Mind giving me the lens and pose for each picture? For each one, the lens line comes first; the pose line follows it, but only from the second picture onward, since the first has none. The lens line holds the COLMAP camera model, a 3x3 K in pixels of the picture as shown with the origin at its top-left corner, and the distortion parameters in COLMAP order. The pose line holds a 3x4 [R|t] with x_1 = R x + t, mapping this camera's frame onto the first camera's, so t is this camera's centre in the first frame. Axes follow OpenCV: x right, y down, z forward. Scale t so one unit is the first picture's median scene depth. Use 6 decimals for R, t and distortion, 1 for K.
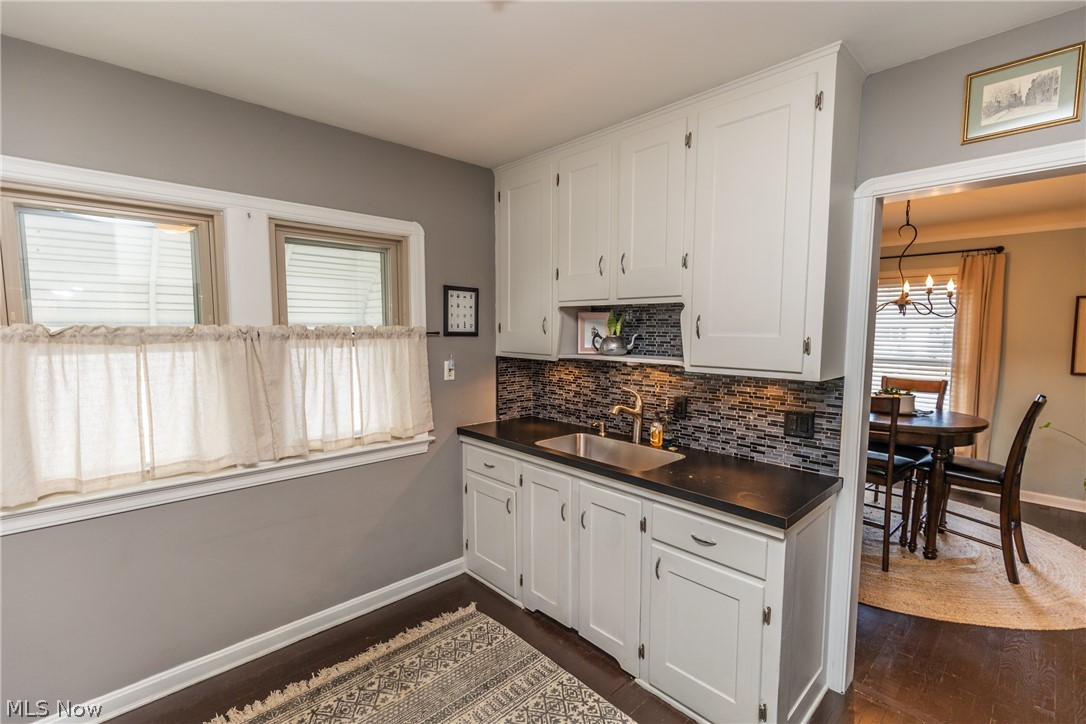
lens RADIAL K [[488.7, 0, 540.2], [0, 488.7, 363.4], [0, 0, 1]] dist [0.006322, -0.001729]
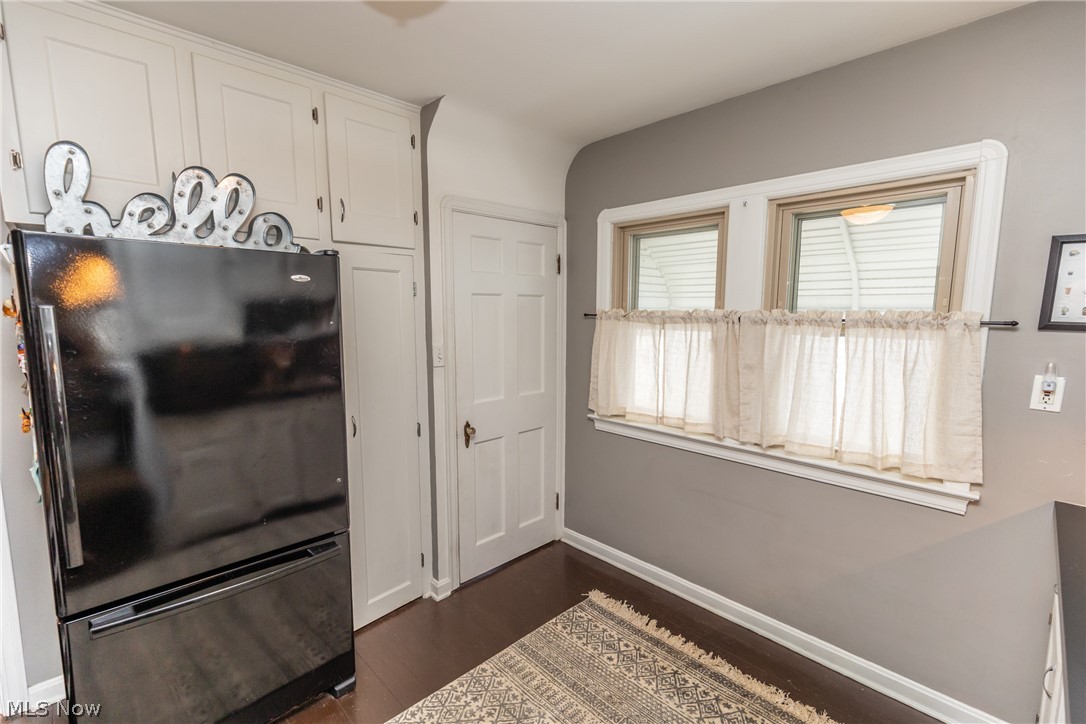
lens RADIAL K [[488.7, 0, 543.1], [0, 488.7, 365.6], [0, 0, 1]] dist [0.006322, -0.001729]
pose [[0.013833, 0.112584, -0.993546, 0.195363], [-0.080823, 0.990516, 0.111115, -0.017473], [0.996632, 0.078764, 0.022801, 0.239155]]
